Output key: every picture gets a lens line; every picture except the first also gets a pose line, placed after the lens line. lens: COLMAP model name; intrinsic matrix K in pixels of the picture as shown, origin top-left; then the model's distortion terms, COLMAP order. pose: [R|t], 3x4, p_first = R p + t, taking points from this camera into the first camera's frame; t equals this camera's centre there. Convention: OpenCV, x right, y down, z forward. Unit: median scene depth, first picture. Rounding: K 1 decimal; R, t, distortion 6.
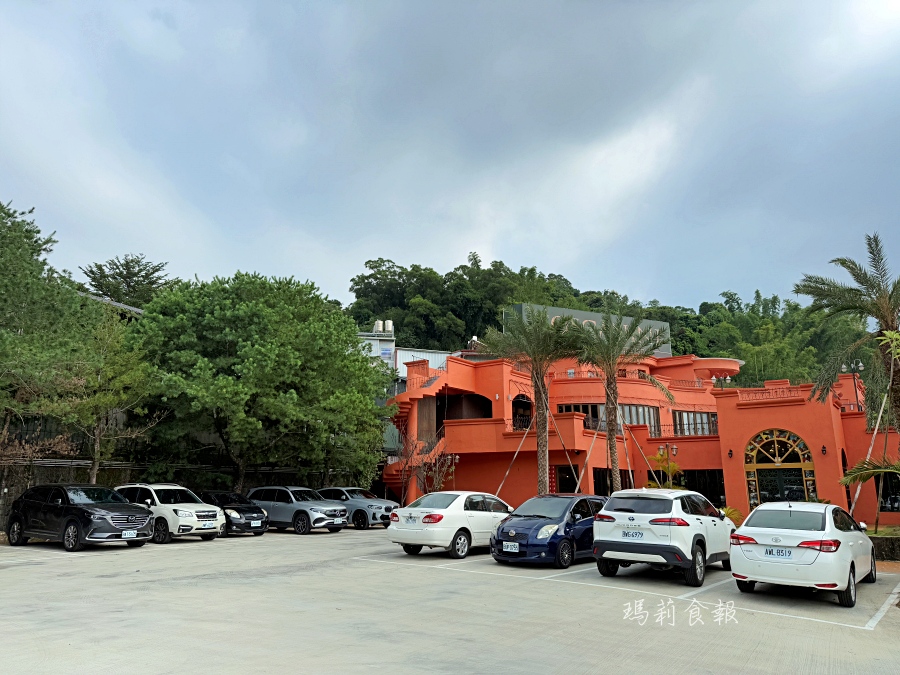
lens RADIAL K [[631.3, 0, 450.0], [0, 631.3, 337.5], [0, 0, 1]] dist [0.081481, -0.110764]
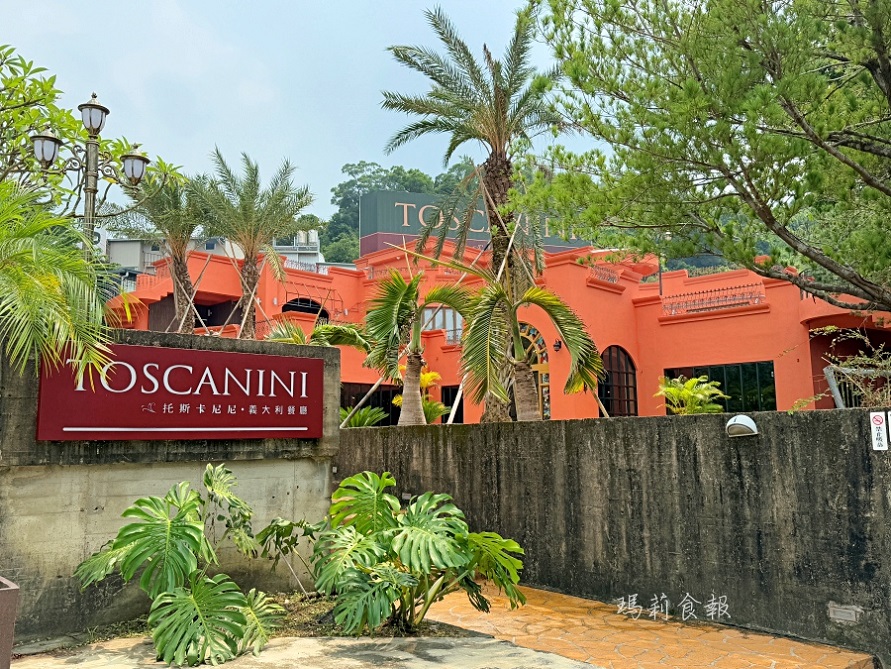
lens RADIAL K [[732.5, 0, 444.9], [0, 732.5, 352.7], [0, 0, 1]] dist [0.128443, 0.000802]
pose [[0.991219, -0.022711, -0.130269, 0.531728], [0.037817, 0.992682, 0.114685, 0.075705], [0.126711, -0.118604, 0.984824, 0.128115]]
